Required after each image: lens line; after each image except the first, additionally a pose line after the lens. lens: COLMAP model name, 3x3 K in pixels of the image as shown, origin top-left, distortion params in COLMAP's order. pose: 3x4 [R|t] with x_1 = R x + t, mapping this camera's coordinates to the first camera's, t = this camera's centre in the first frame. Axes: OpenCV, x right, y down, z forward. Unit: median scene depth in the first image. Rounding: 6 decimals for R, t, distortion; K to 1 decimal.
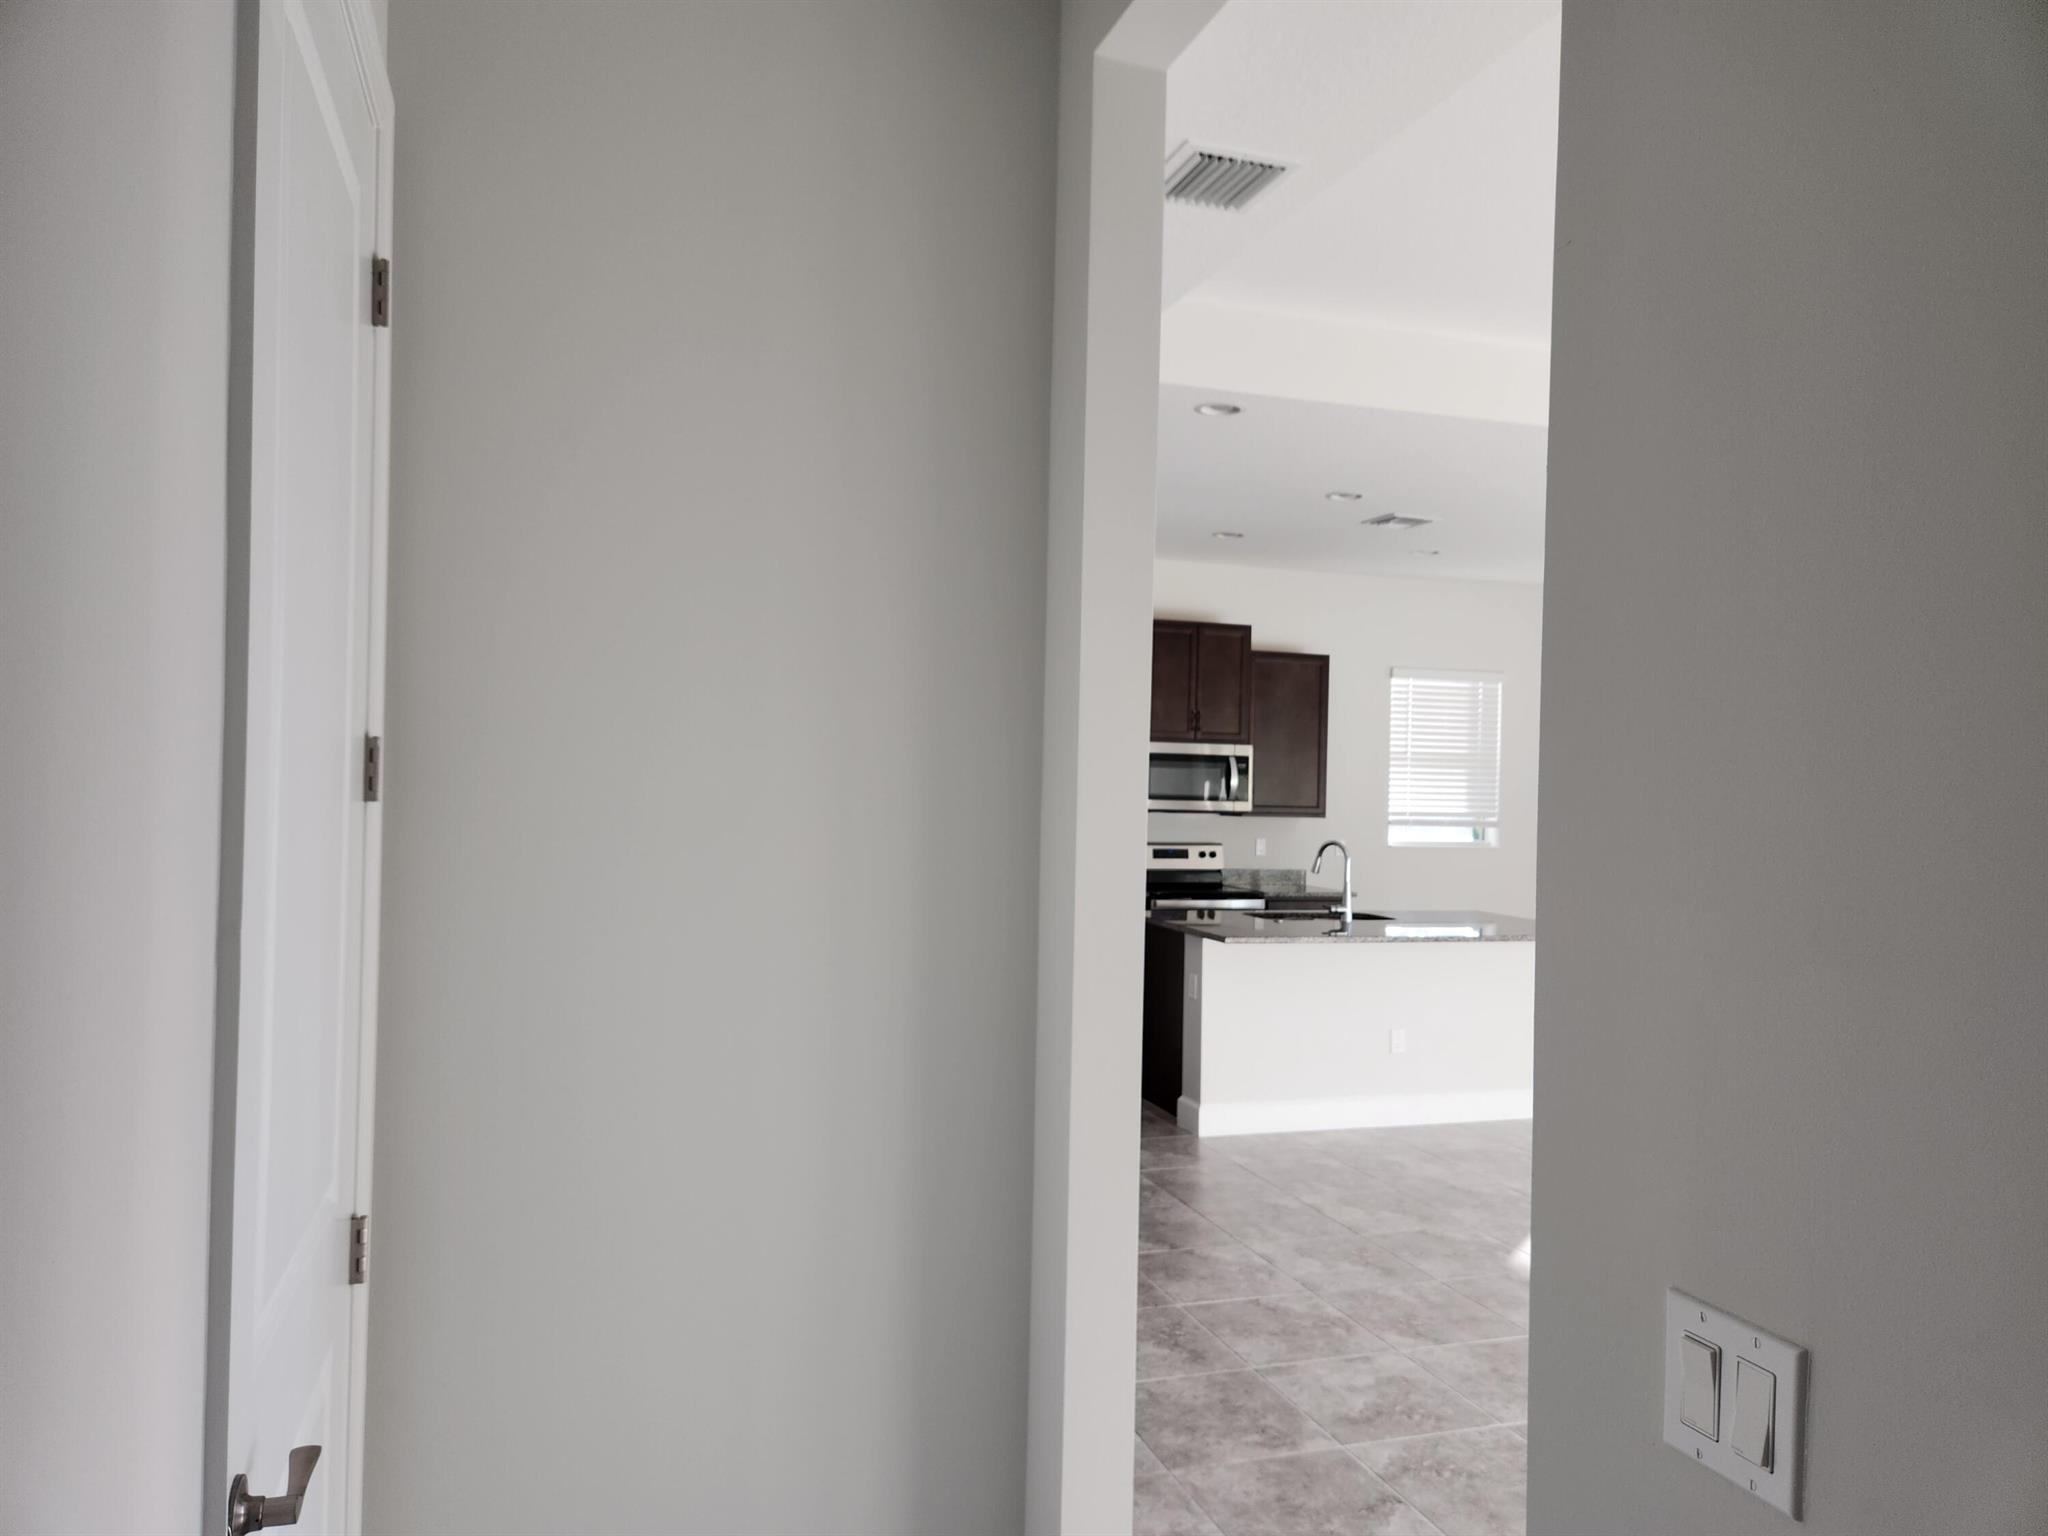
lens RADIAL K [[1402.2, 0, 1003.0], [0, 1402.2, 784.1], [0, 0, 1]] dist [0.097538, -0.101788]
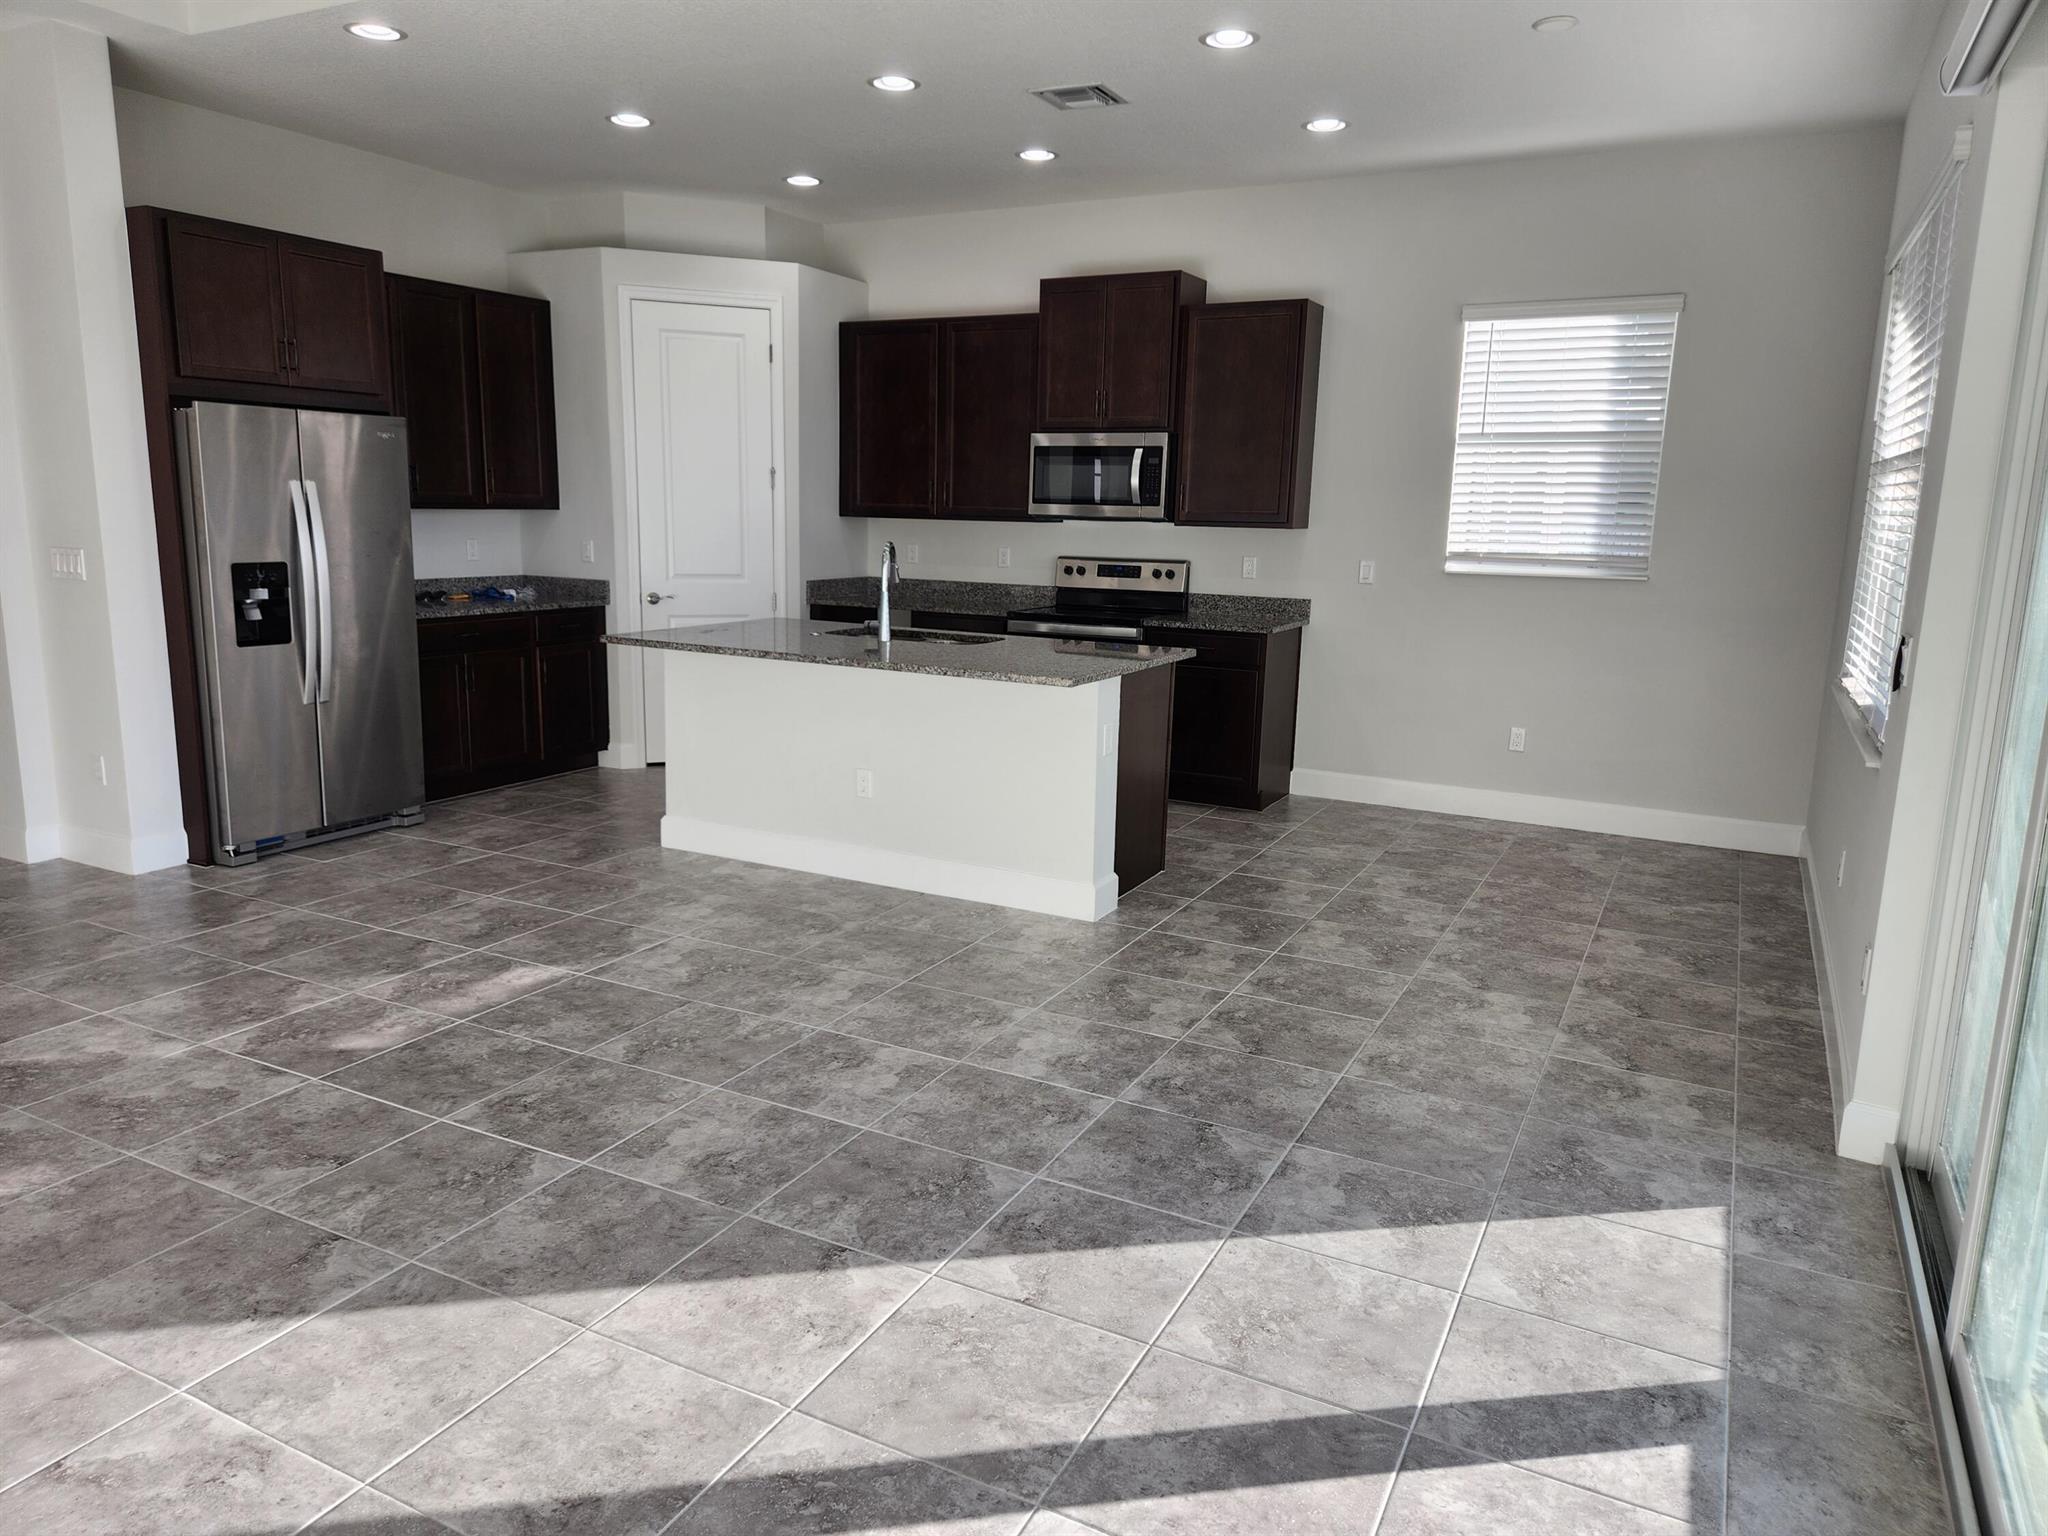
lens RADIAL K [[1402.2, 0, 1003.0], [0, 1402.2, 784.1], [0, 0, 1]] dist [0.097538, -0.101788]
pose [[0.702261, 0.126942, -0.700511, 0.691819], [-0.002004, 0.984323, 0.176363, 0.027165], [0.711917, -0.122449, 0.691506, 0.365503]]
